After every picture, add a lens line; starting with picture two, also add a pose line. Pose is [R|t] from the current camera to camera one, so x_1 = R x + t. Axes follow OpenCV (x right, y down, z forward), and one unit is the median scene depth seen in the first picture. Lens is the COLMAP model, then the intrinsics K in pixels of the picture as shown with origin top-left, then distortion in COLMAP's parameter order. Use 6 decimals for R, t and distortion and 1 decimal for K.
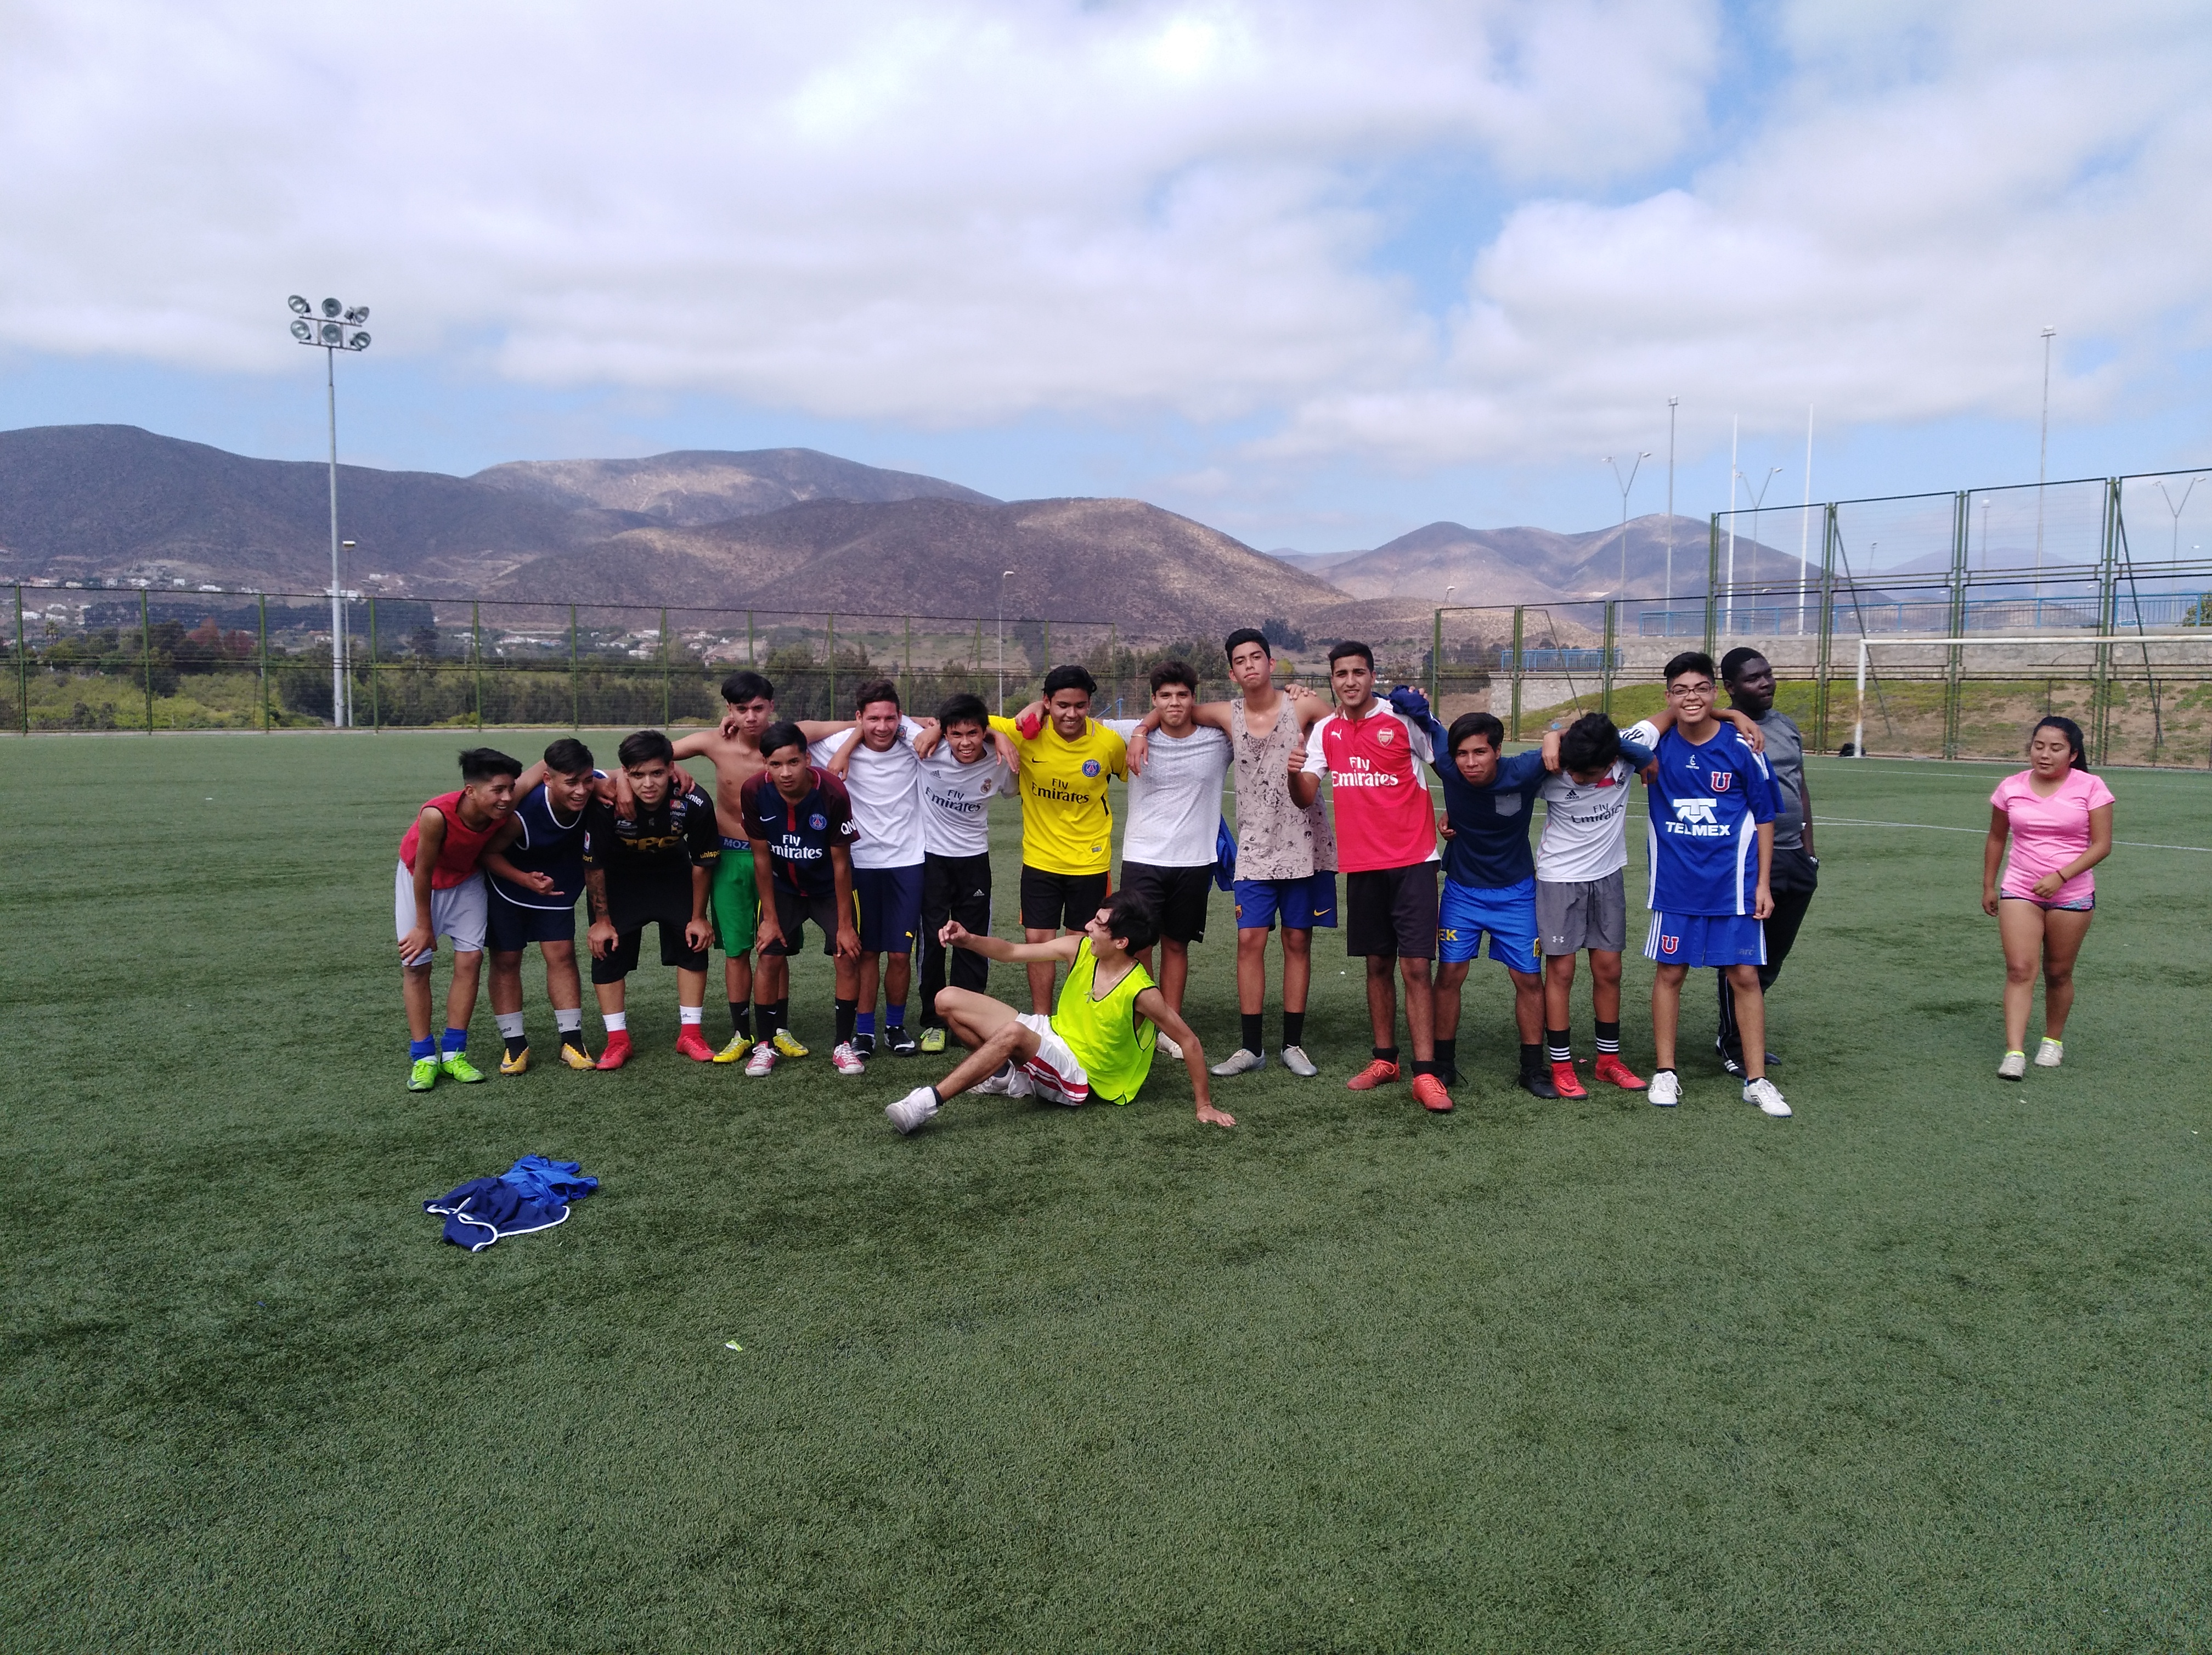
lens RADIAL K [[1687.5, 0, 1105.0], [0, 1687.5, 837.6], [0, 0, 1]] dist [0.053377, -0.065215]
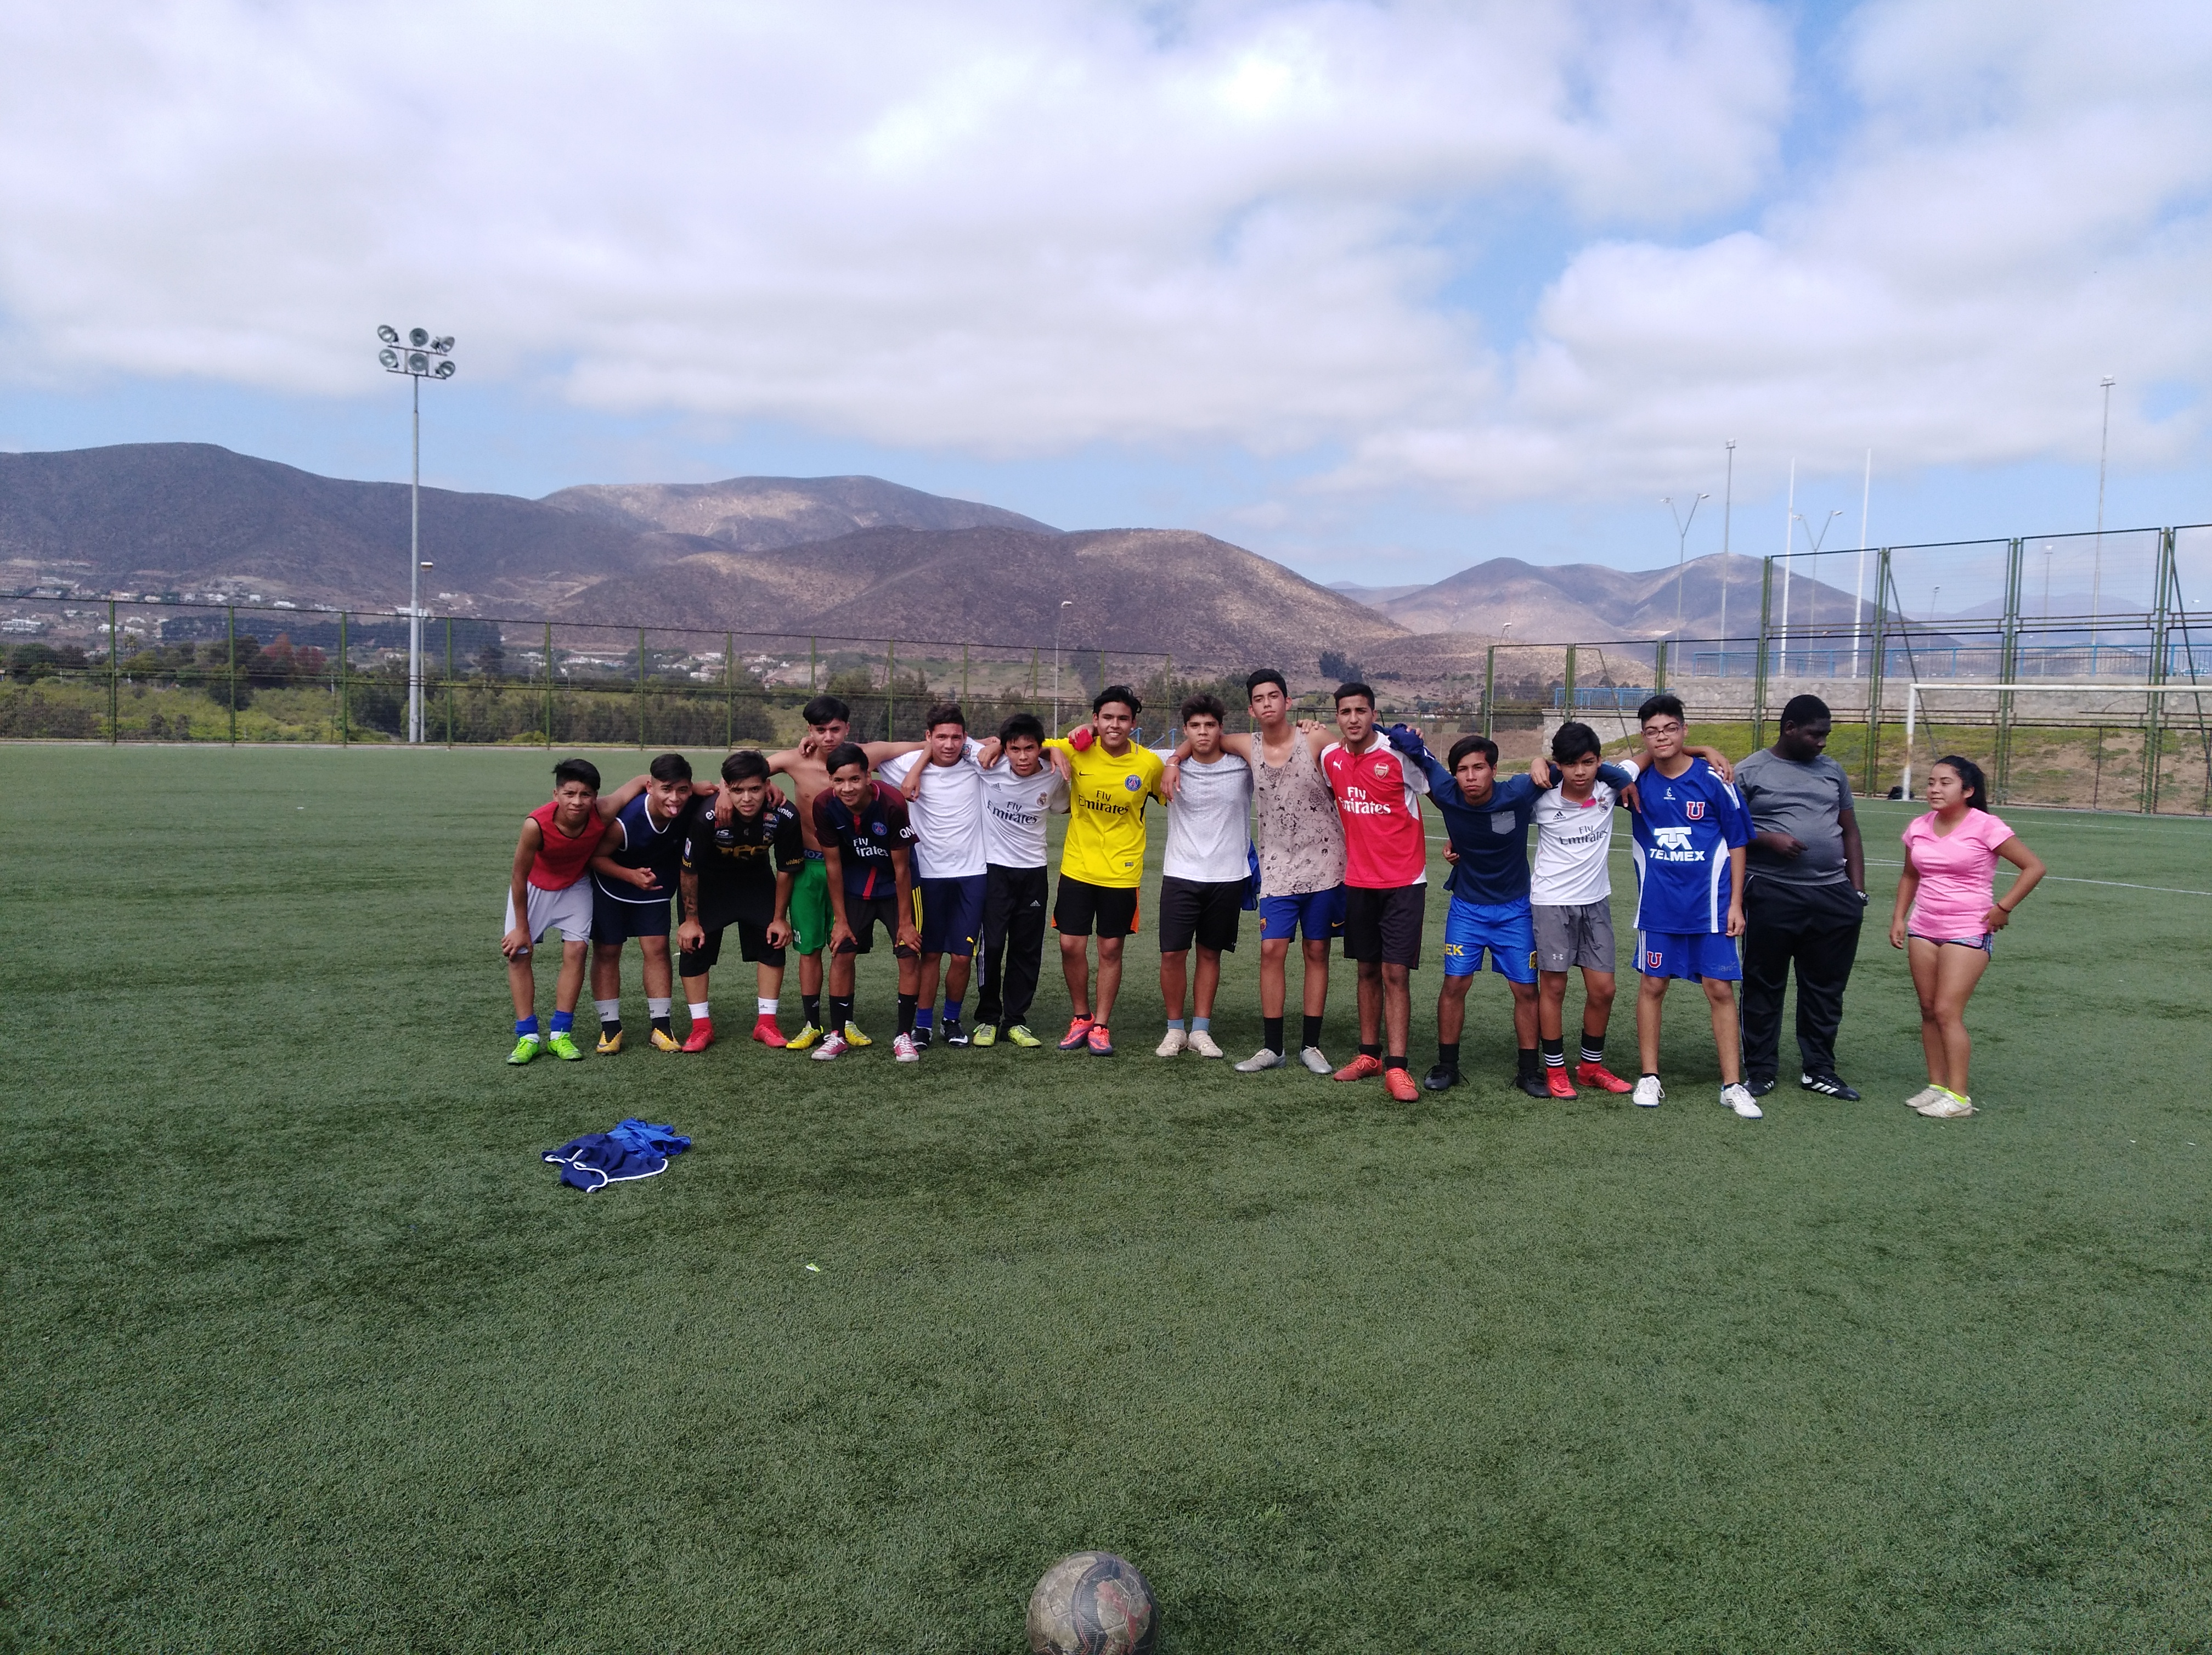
lens RADIAL K [[1688.5, 0, 1106.0], [0, 1688.5, 827.5], [0, 0, 1]] dist [0.065165, -0.089715]
pose [[0.999312, 0.020215, -0.031107, 0.009560], [-0.020934, 0.999517, -0.022958, 0.009443], [0.030628, 0.023593, 0.999252, -0.109298]]
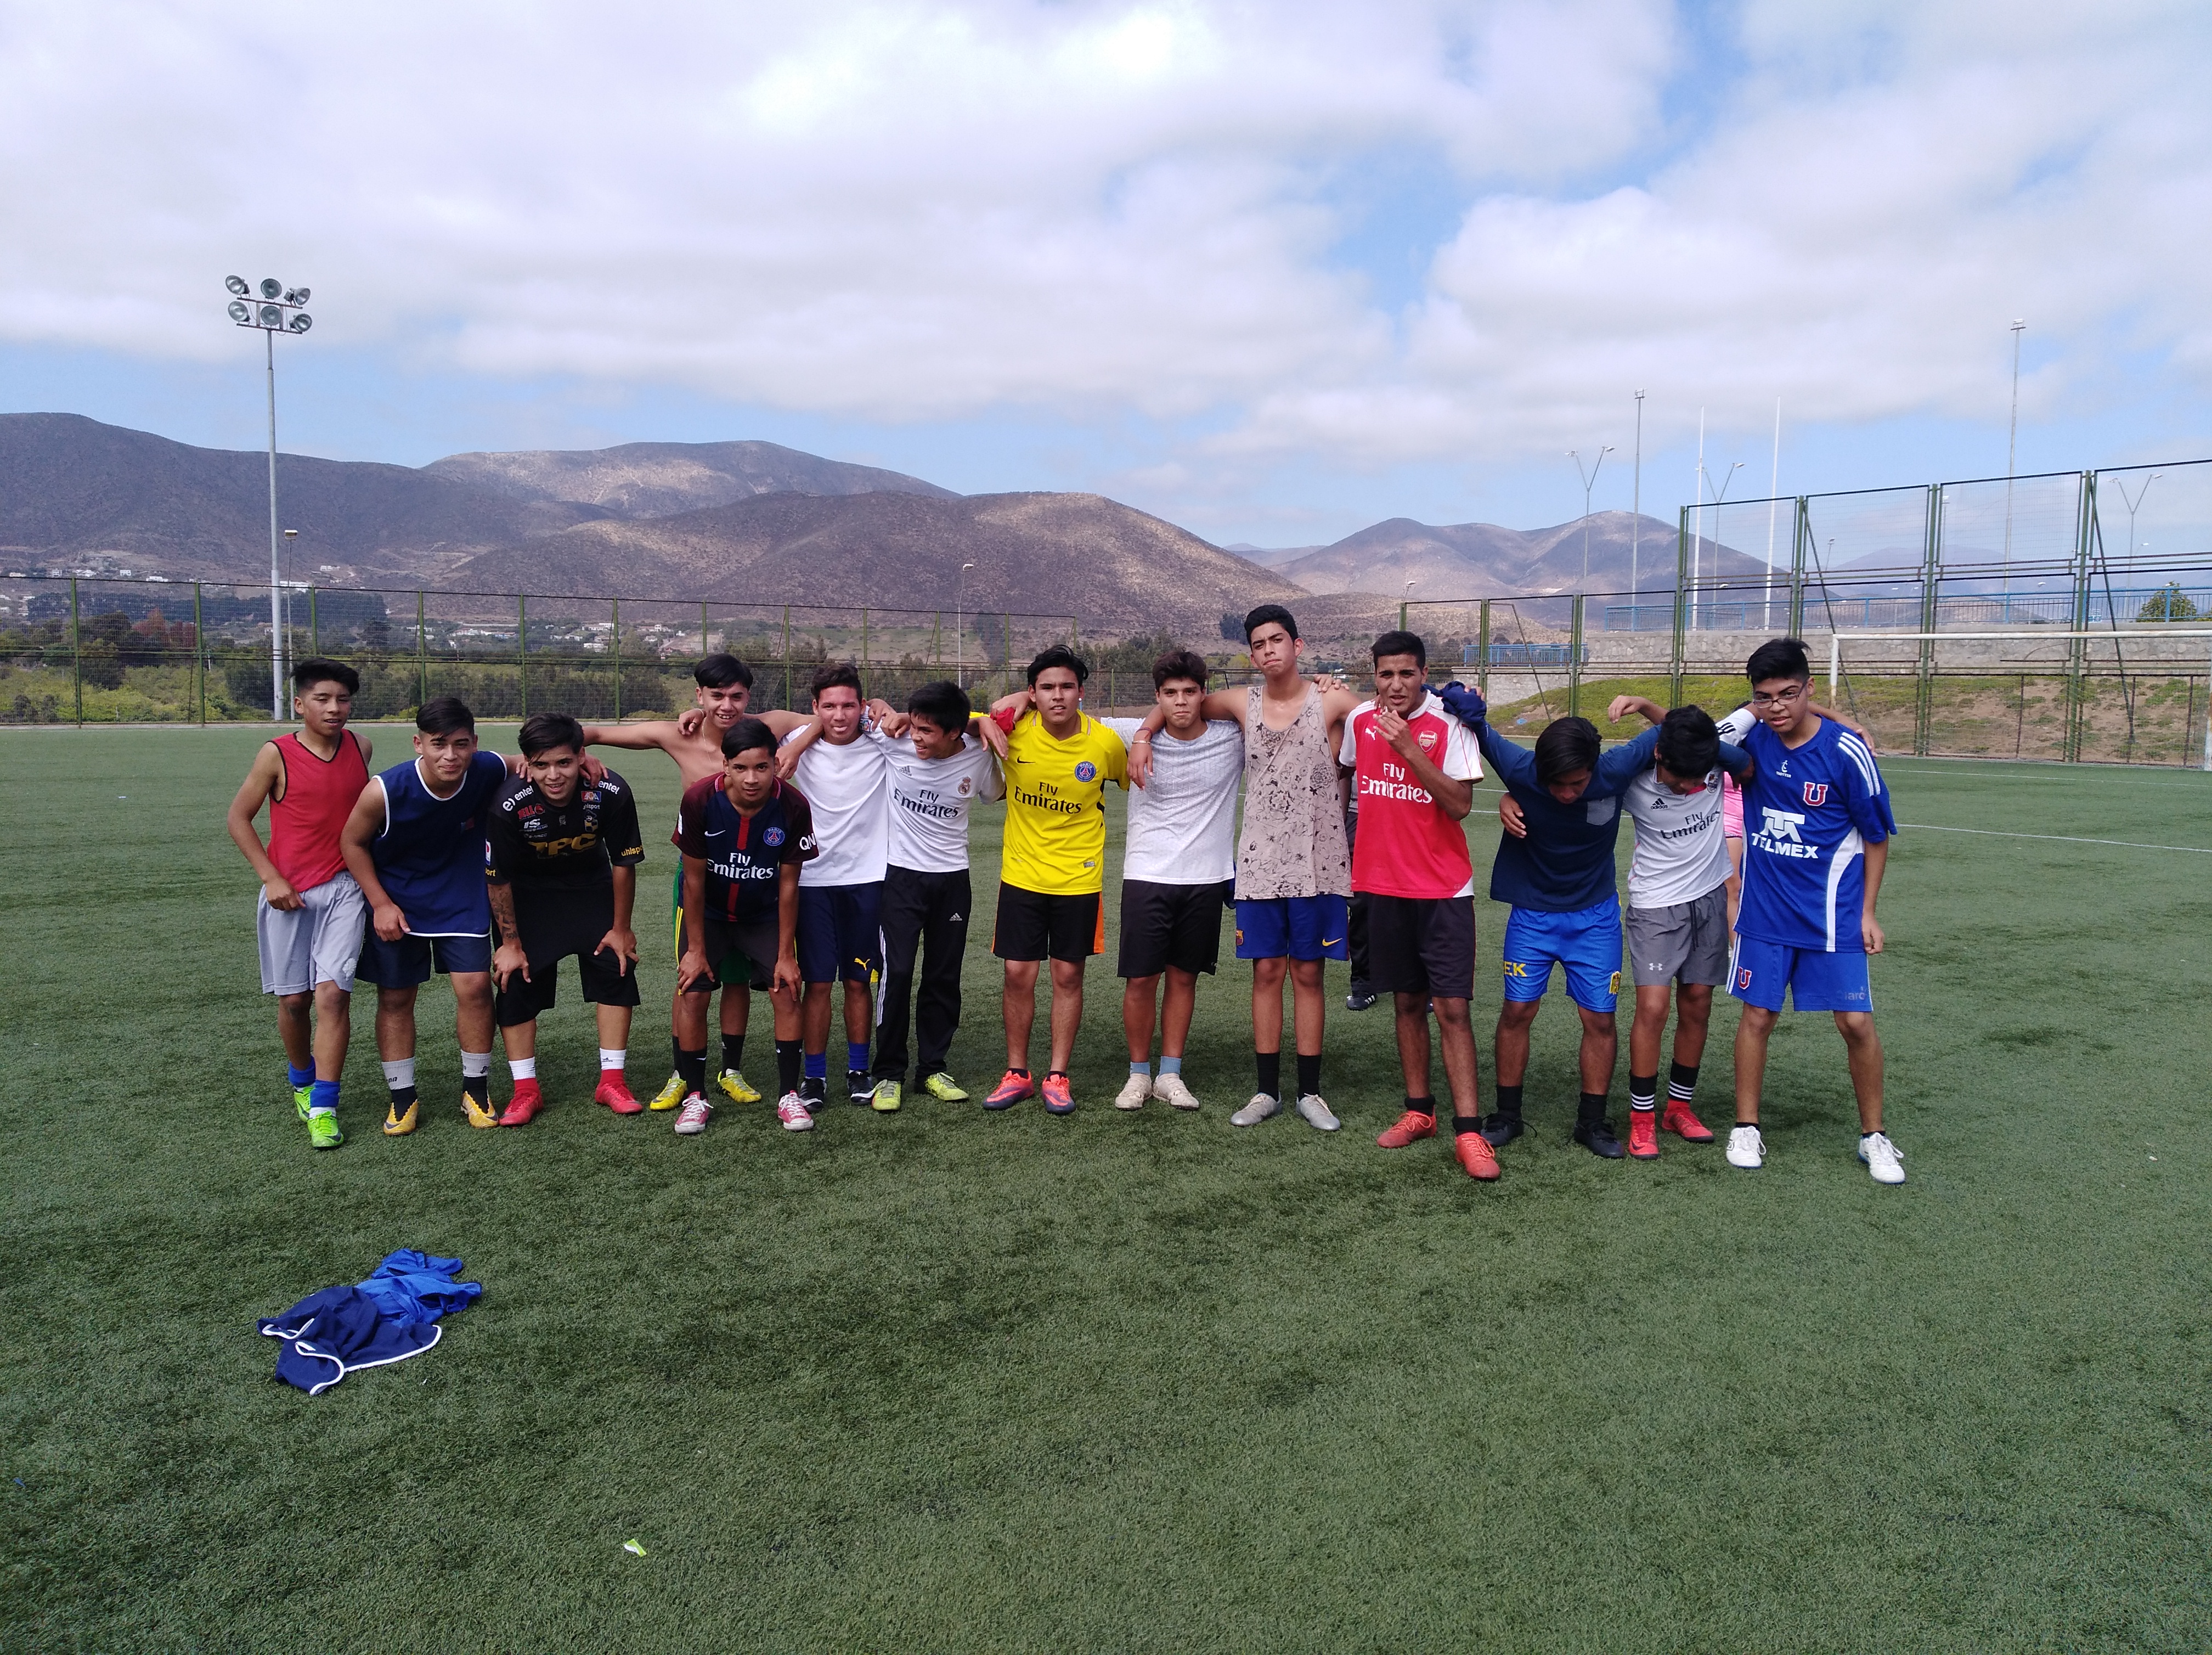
lens RADIAL K [[1681.6, 0, 1106.0], [0, 1681.6, 827.5], [0, 0, 1]] dist [0.054001, -0.064912]
pose [[0.999676, -0.000303, 0.025437, -0.016673], [0.000358, 0.999998, -0.002151, -0.011888], [-0.025437, 0.002159, 0.999674, 0.142860]]
